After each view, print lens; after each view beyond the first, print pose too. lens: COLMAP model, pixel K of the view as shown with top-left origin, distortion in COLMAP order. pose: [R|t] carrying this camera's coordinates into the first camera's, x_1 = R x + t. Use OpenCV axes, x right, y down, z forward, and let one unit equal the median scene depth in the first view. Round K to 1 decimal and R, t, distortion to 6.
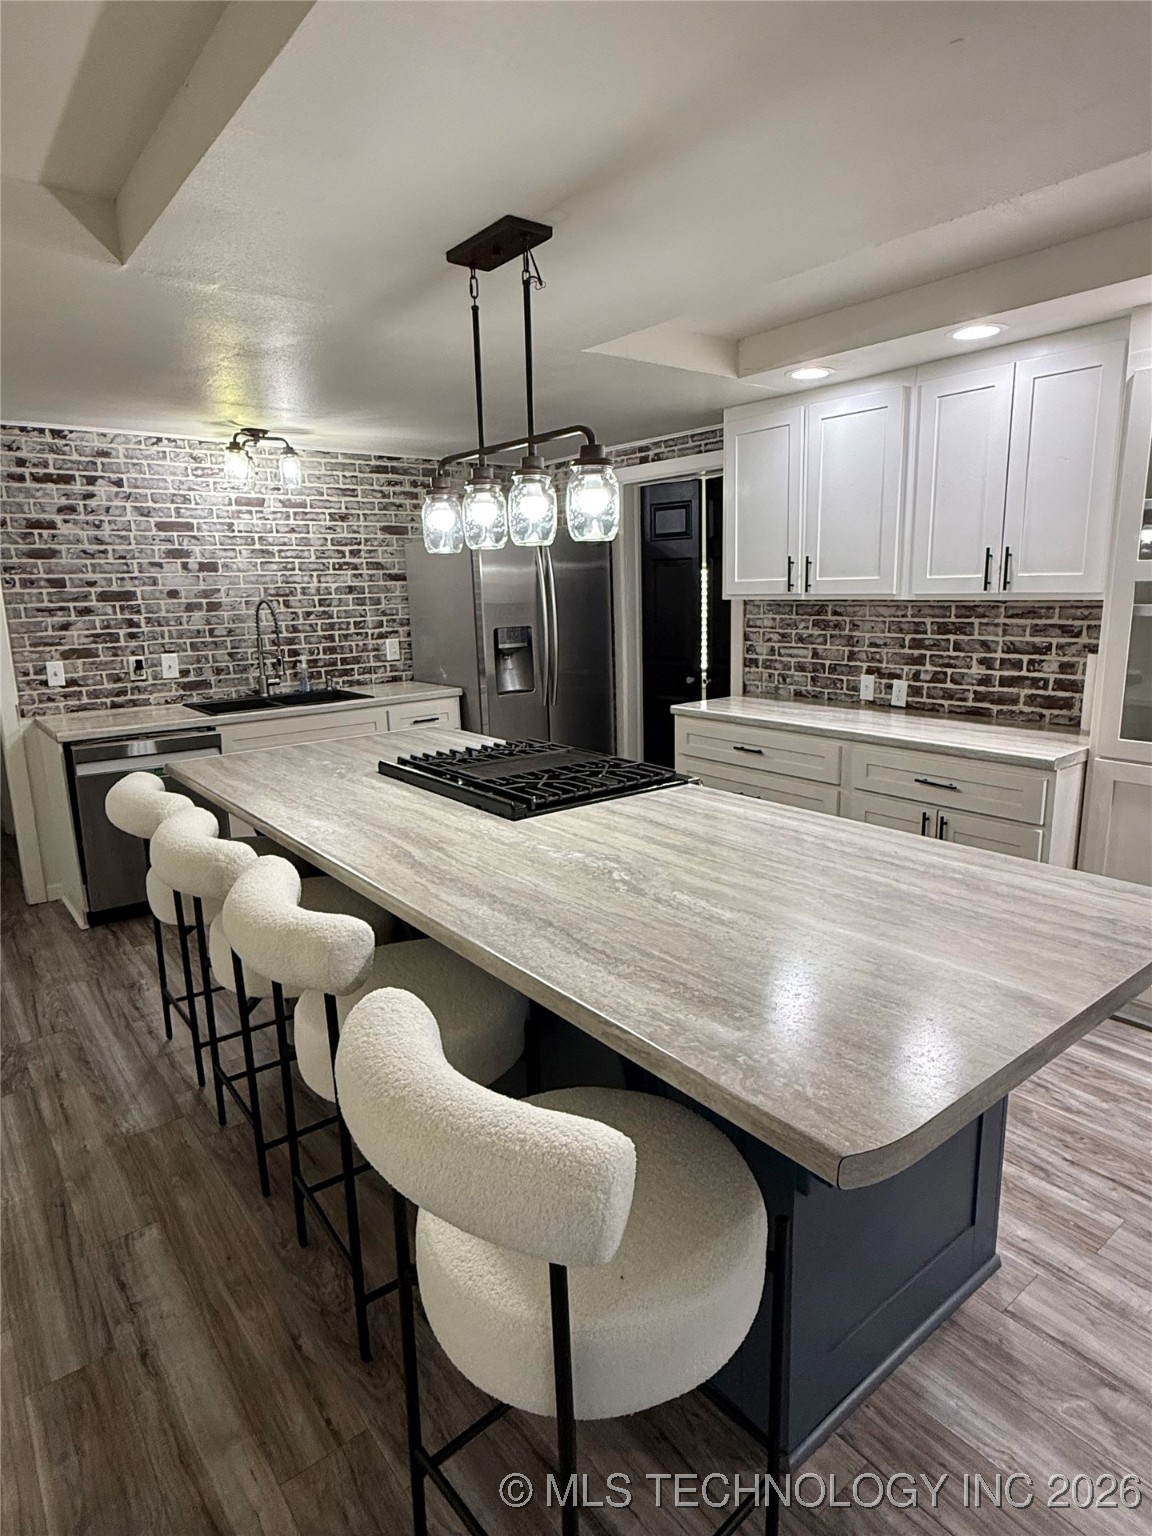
lens RADIAL K [[869.1, 0, 578.0], [0, 869.1, 763.3], [0, 0, 1]] dist [0.002080, 0.000827]
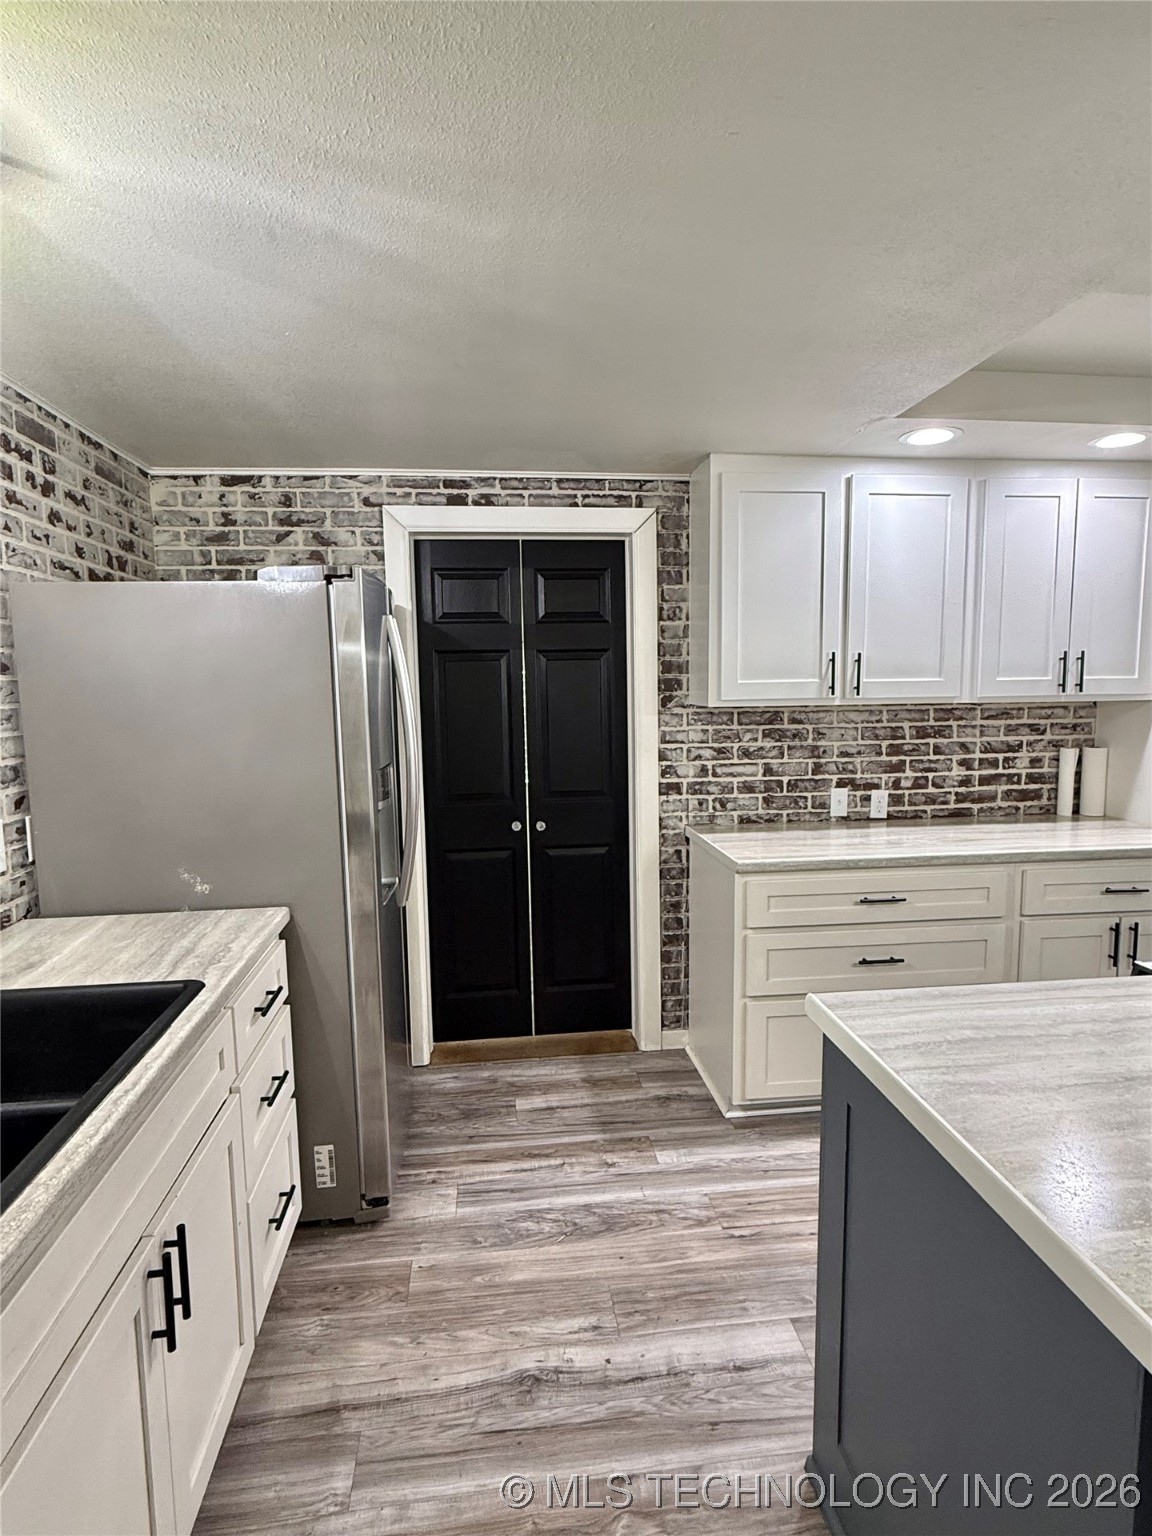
lens RADIAL K [[807.4, 0, 576.5], [0, 807.4, 765.2], [0, 0, 1]] dist [-0.000432, 0.000707]
pose [[0.521782, -0.070457, 0.850164, -0.537033], [0.173602, 0.984500, -0.024958, -0.160802], [-0.835228, 0.160613, 0.525926, 0.840244]]
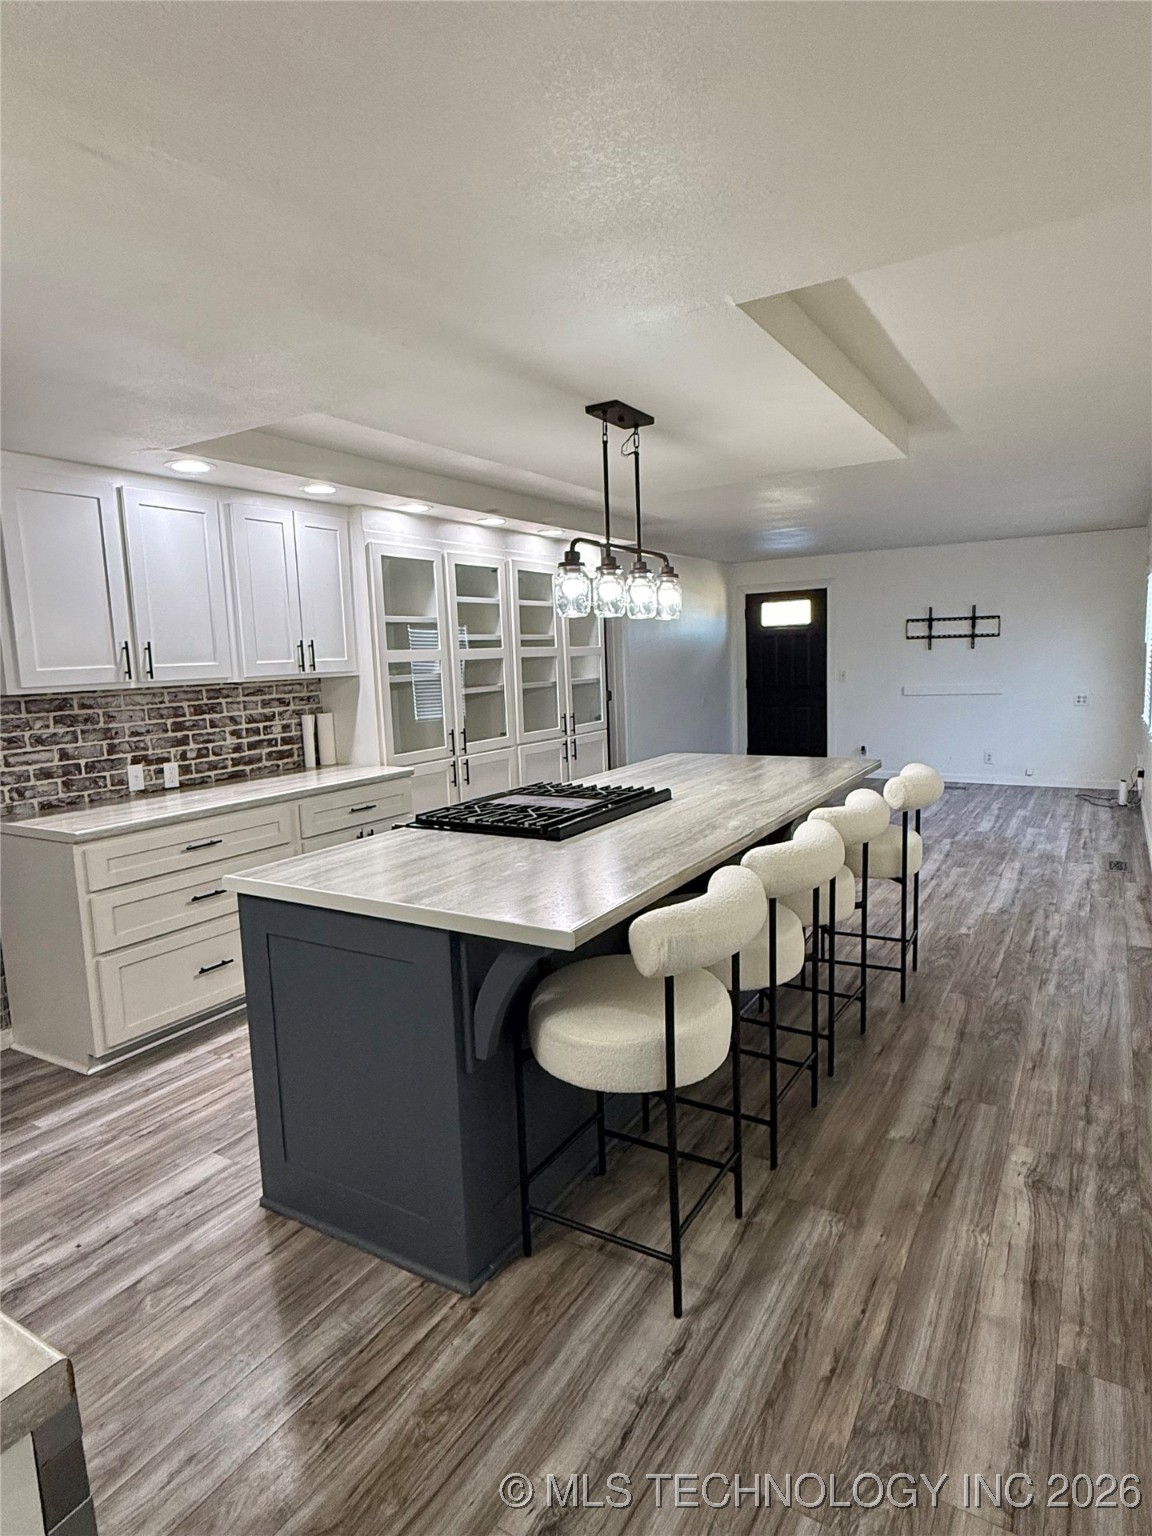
lens RADIAL K [[869.1, 0, 578.0], [0, 869.1, 763.3], [0, 0, 1]] dist [0.002080, 0.000827]
pose [[-0.352349, -0.079770, 0.932463, -0.803090], [0.237817, 0.956023, 0.171649, -0.162788], [-0.905148, 0.282236, -0.317883, 0.916738]]
